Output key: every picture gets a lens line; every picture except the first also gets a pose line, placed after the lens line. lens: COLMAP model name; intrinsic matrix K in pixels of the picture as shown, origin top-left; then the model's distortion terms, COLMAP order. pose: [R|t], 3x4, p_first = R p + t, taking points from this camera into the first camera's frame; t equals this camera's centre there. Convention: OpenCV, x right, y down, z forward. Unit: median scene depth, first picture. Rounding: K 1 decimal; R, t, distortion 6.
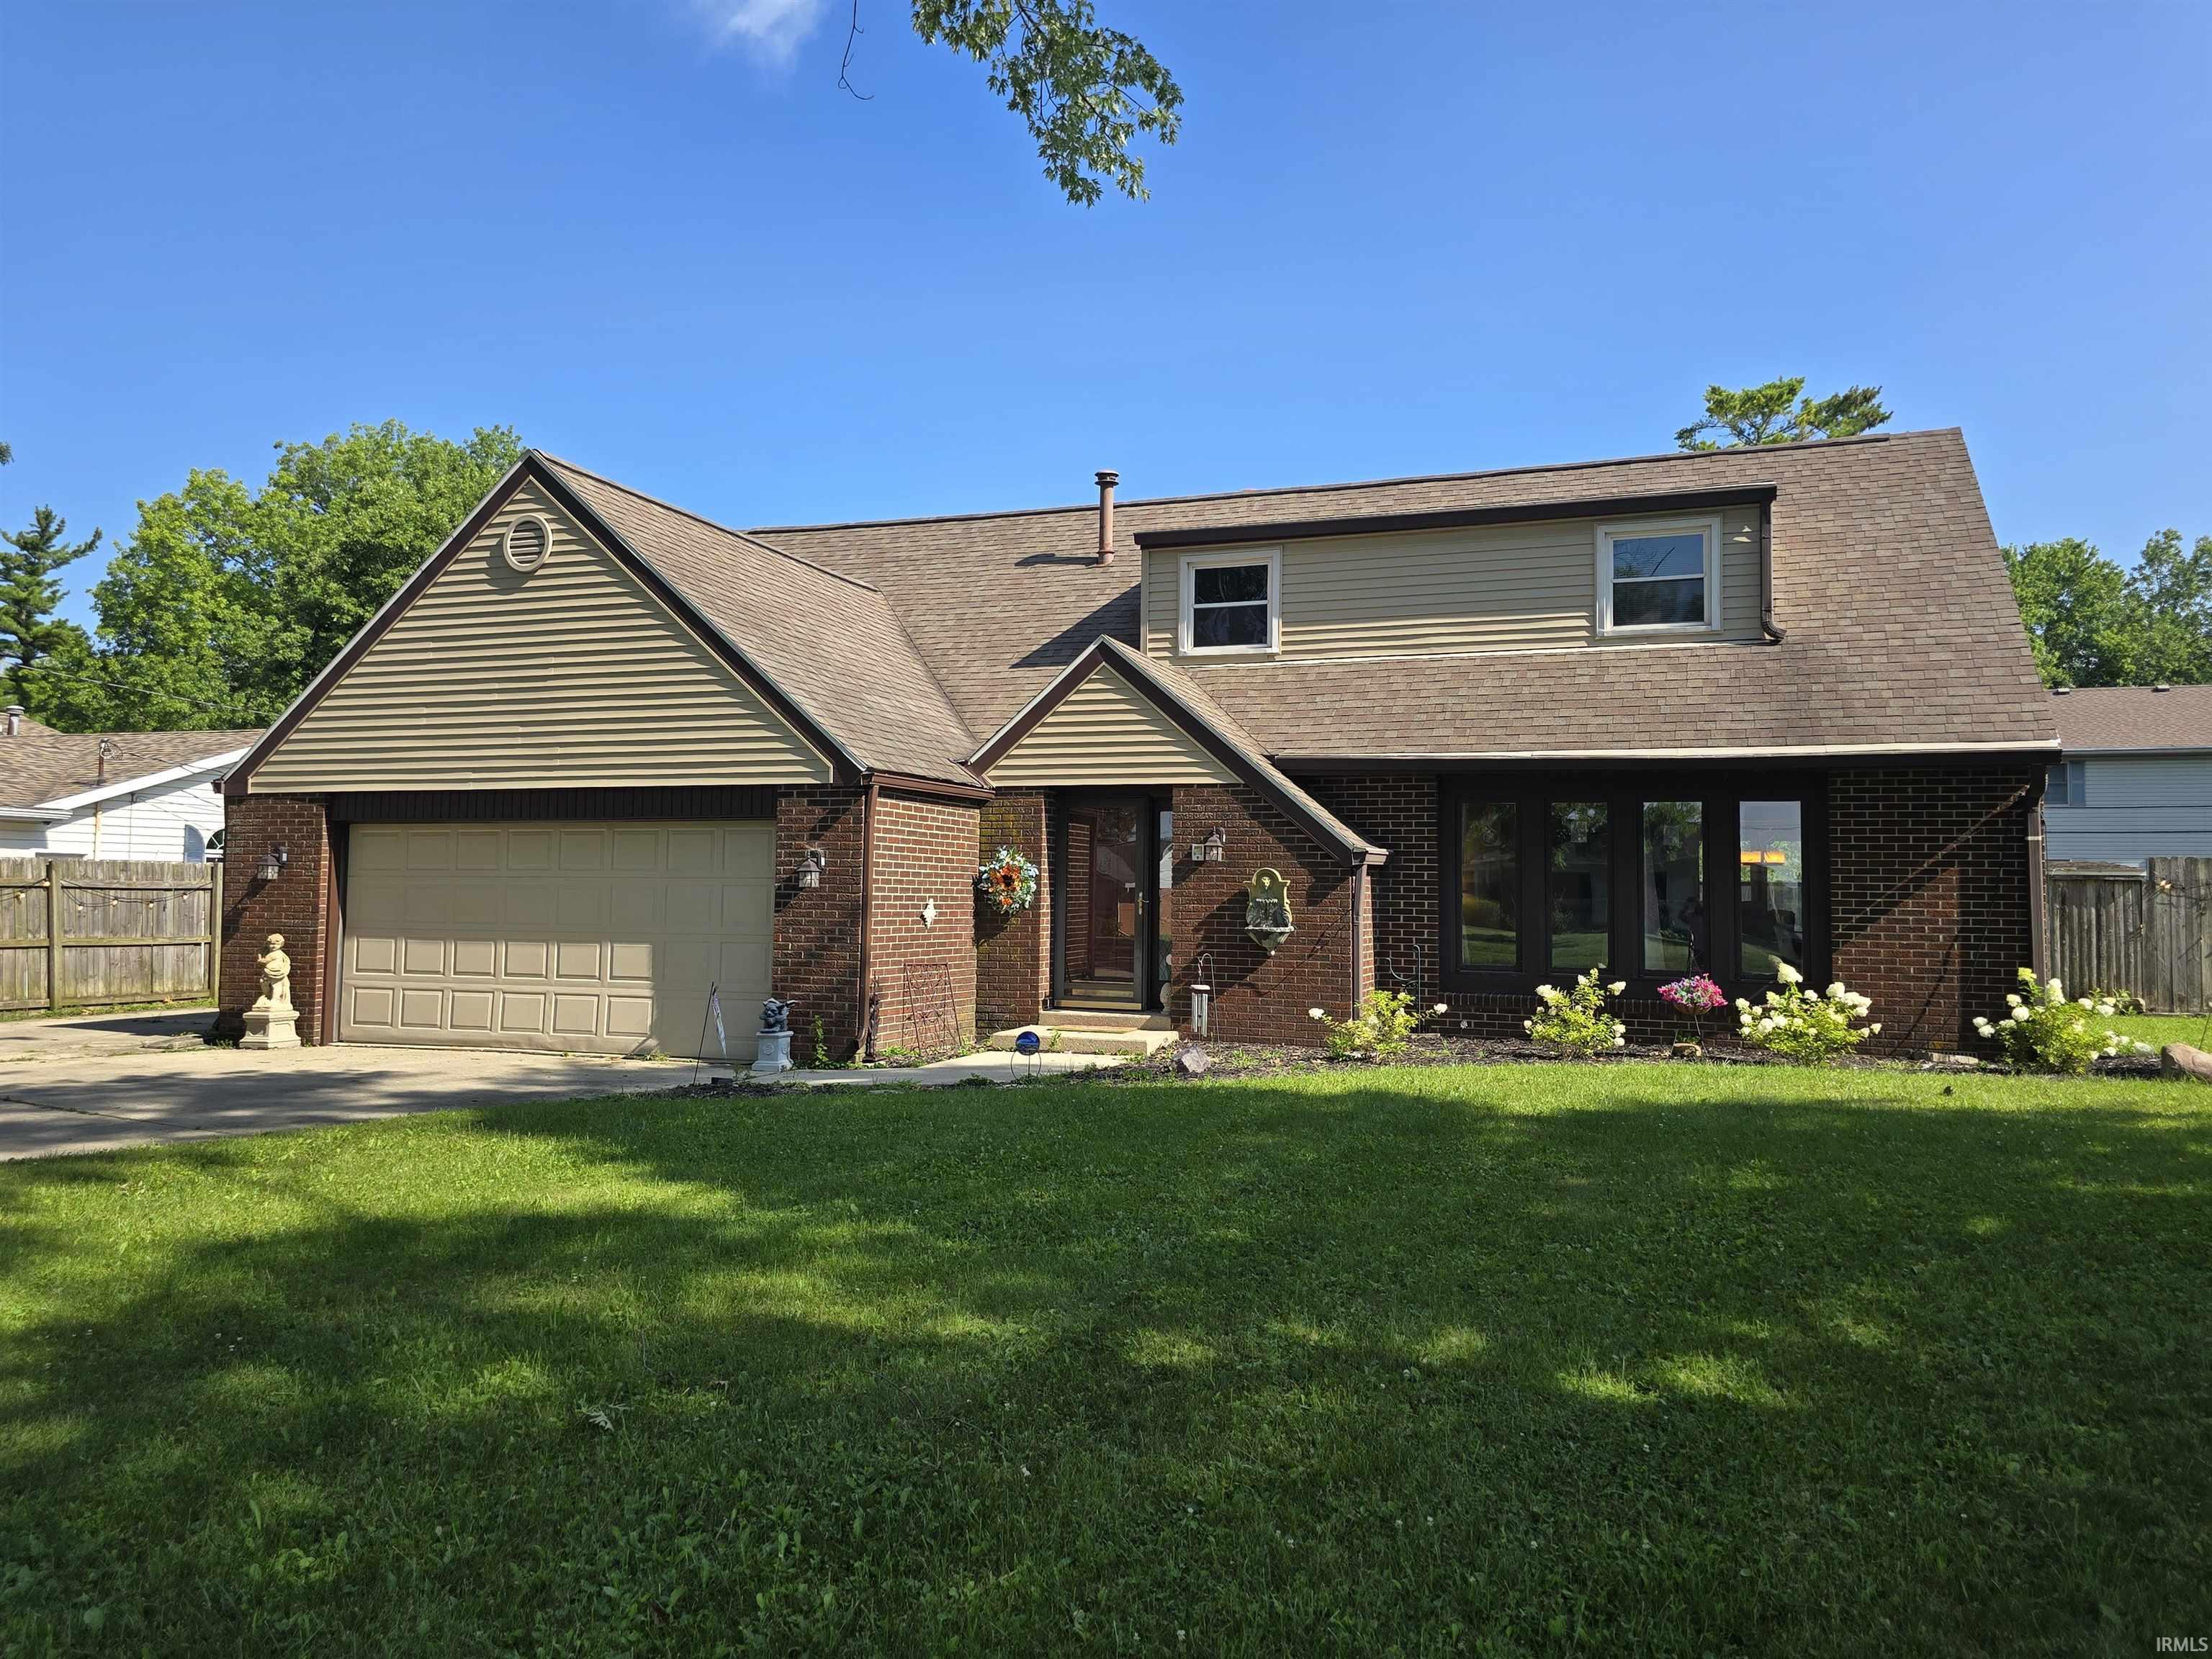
lens RADIAL K [[1585.9, 0, 1107.0], [0, 1585.9, 795.3], [0, 0, 1]] dist [0.155695, -0.249928]
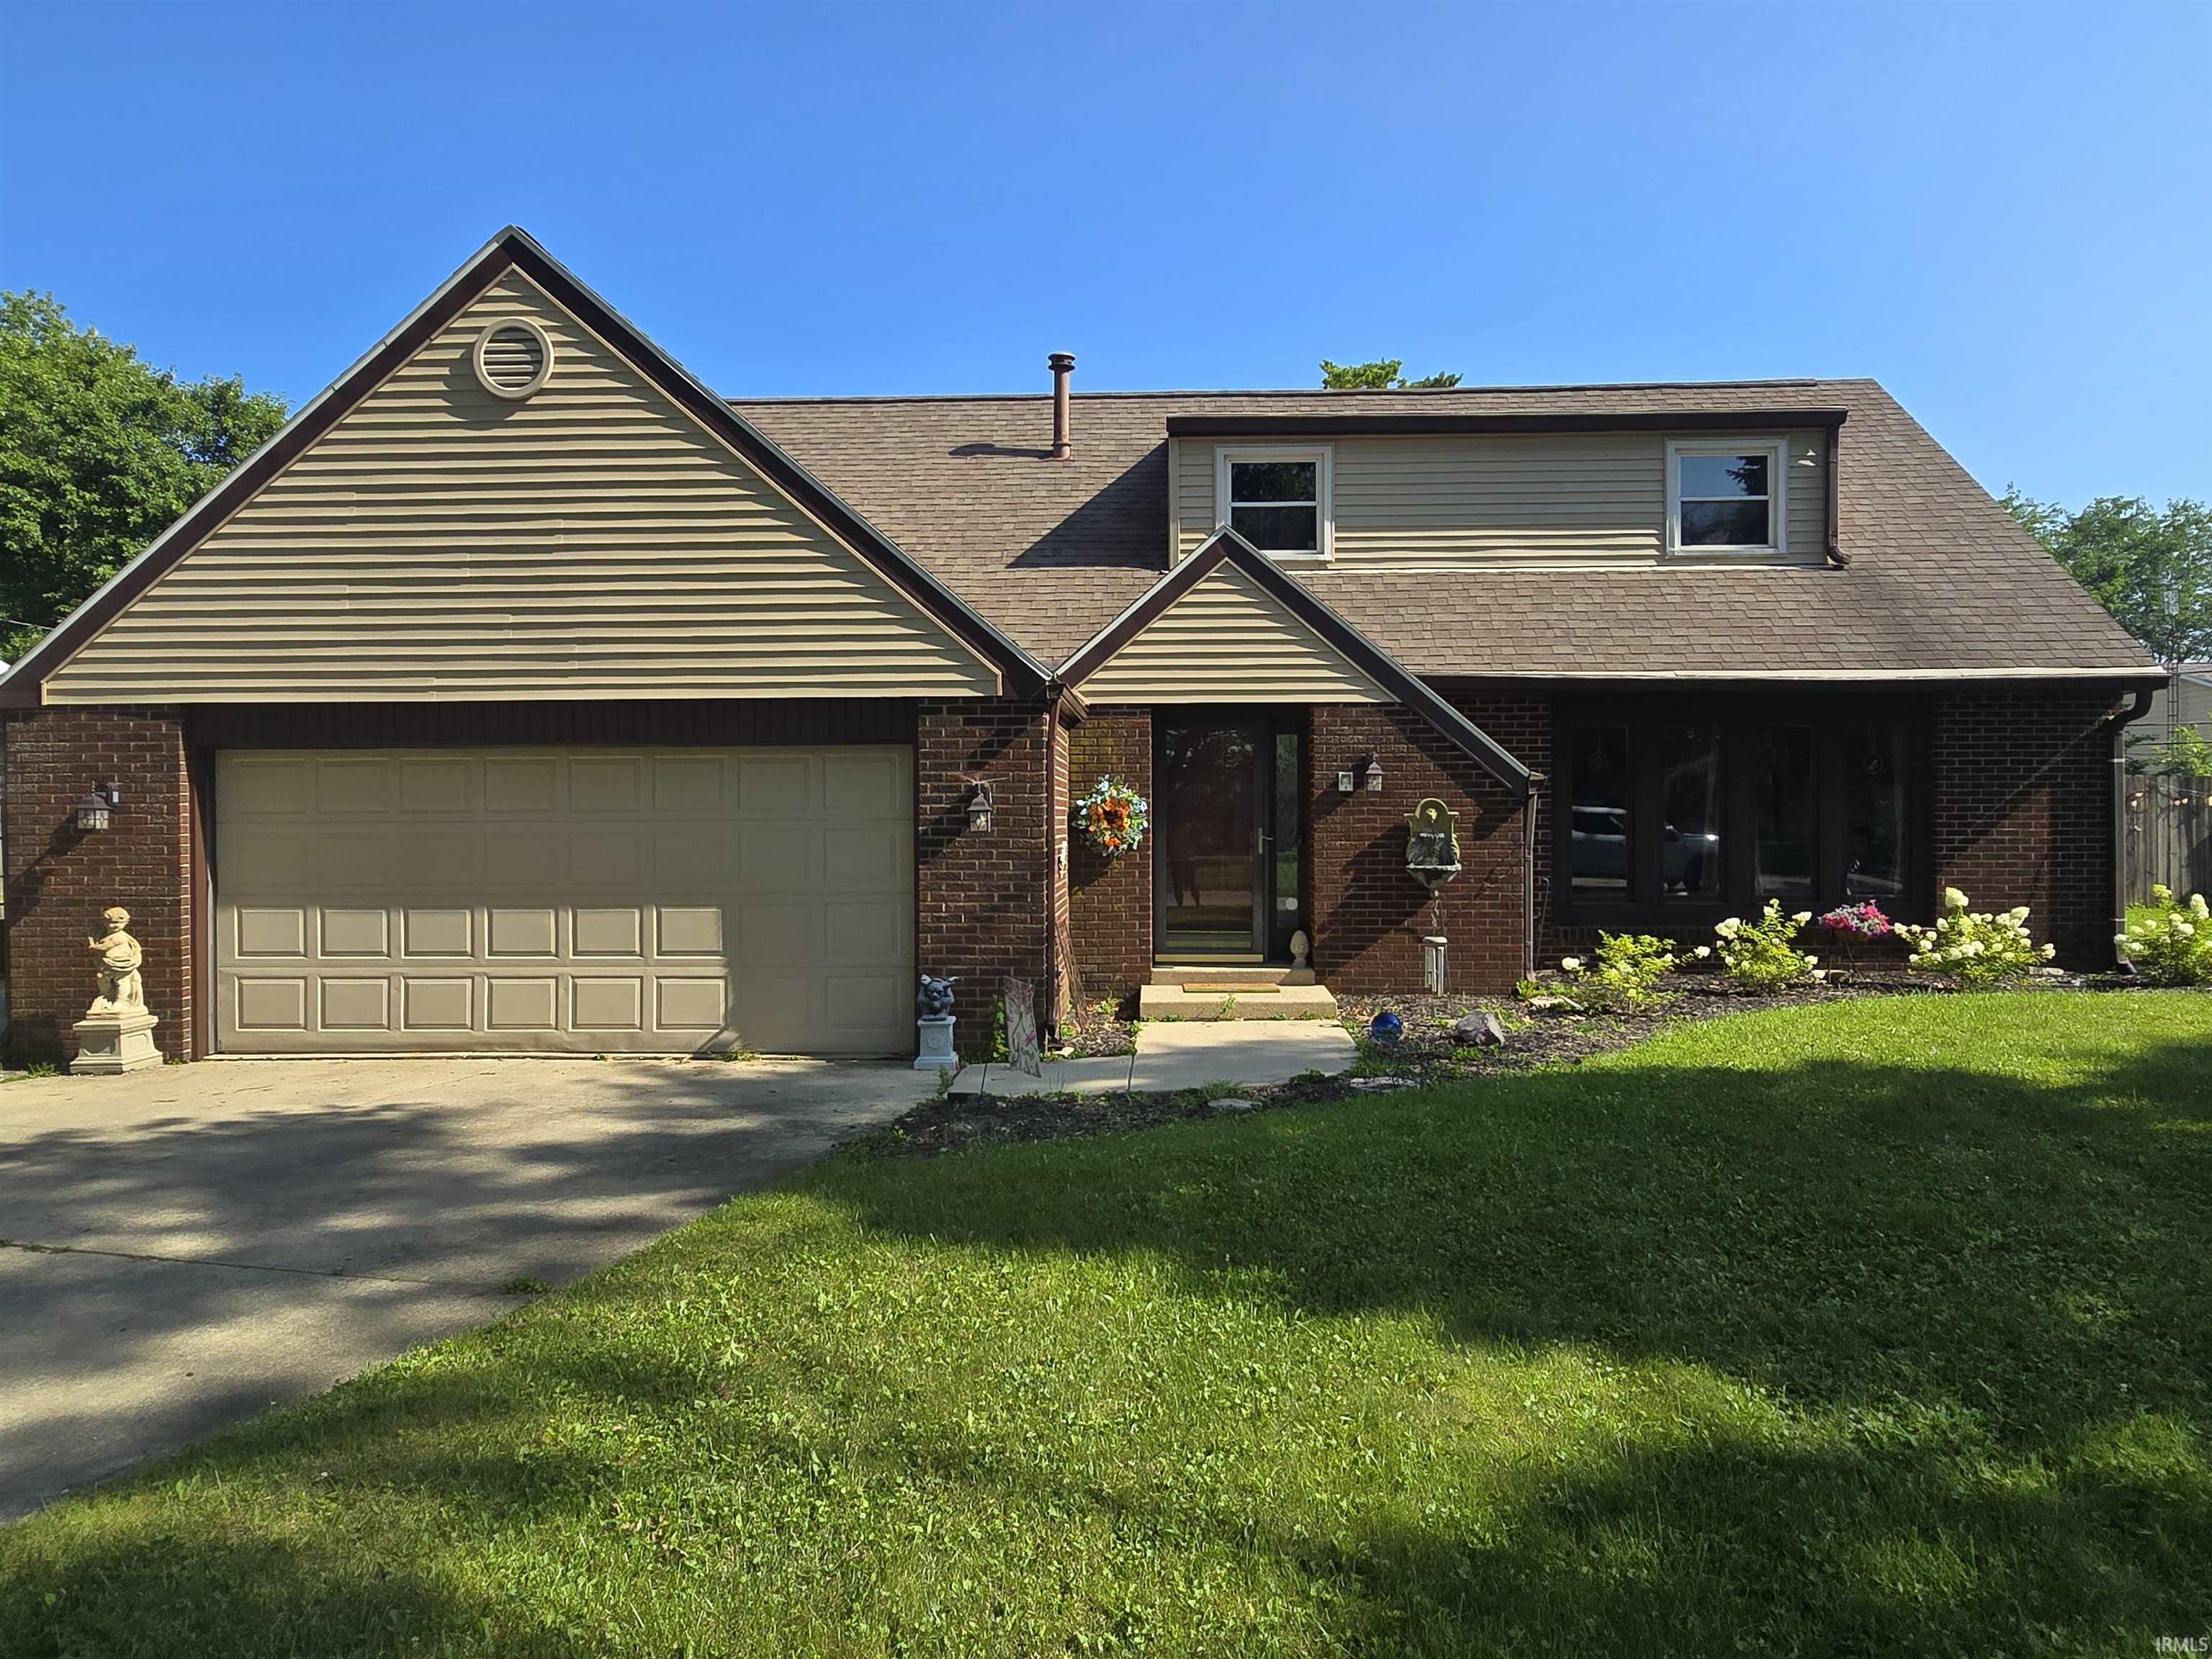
lens RADIAL K [[1411.4, 0, 1106.0], [0, 1411.4, 829.5], [0, 0, 1]] dist [0.005212, 0.000305]
pose [[0.948400, -0.019226, 0.316493, -0.309920], [-0.004207, 0.997309, 0.073190, 0.005956], [-0.317048, -0.070745, 0.945767, 0.303074]]
